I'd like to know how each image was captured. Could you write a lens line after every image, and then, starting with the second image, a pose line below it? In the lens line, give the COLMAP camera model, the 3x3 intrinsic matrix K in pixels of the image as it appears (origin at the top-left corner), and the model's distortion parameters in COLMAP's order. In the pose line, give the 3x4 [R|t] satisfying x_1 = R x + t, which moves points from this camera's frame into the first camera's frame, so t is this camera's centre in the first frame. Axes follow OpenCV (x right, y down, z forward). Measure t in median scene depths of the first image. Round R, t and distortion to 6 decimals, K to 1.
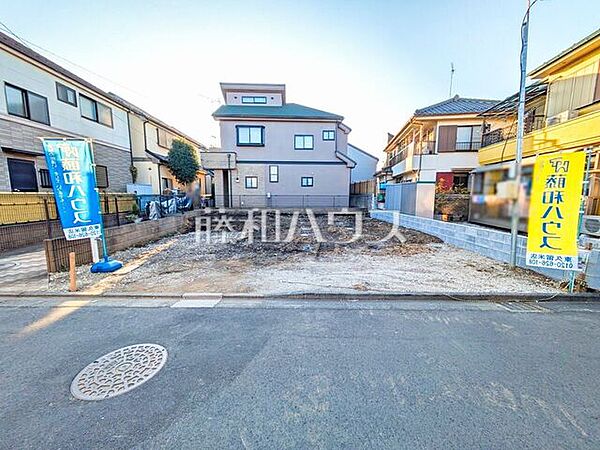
lens RADIAL K [[237.1, 0, 302.7], [0, 237.1, 224.1], [0, 0, 1]] dist [-0.000854, 0.000530]
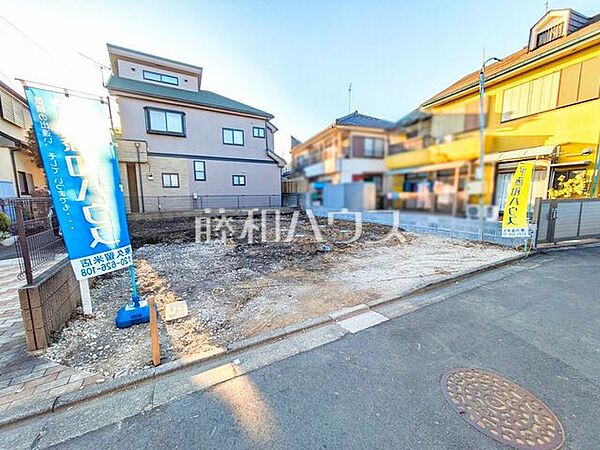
lens RADIAL K [[237.1, 0, 302.7], [0, 237.1, 224.1], [0, 0, 1]] dist [-0.000854, 0.000530]
pose [[0.874286, -0.074003, 0.479737, -0.422381], [0.073937, 0.997081, 0.019063, -0.017582], [-0.479747, 0.018803, 0.877205, 0.148162]]
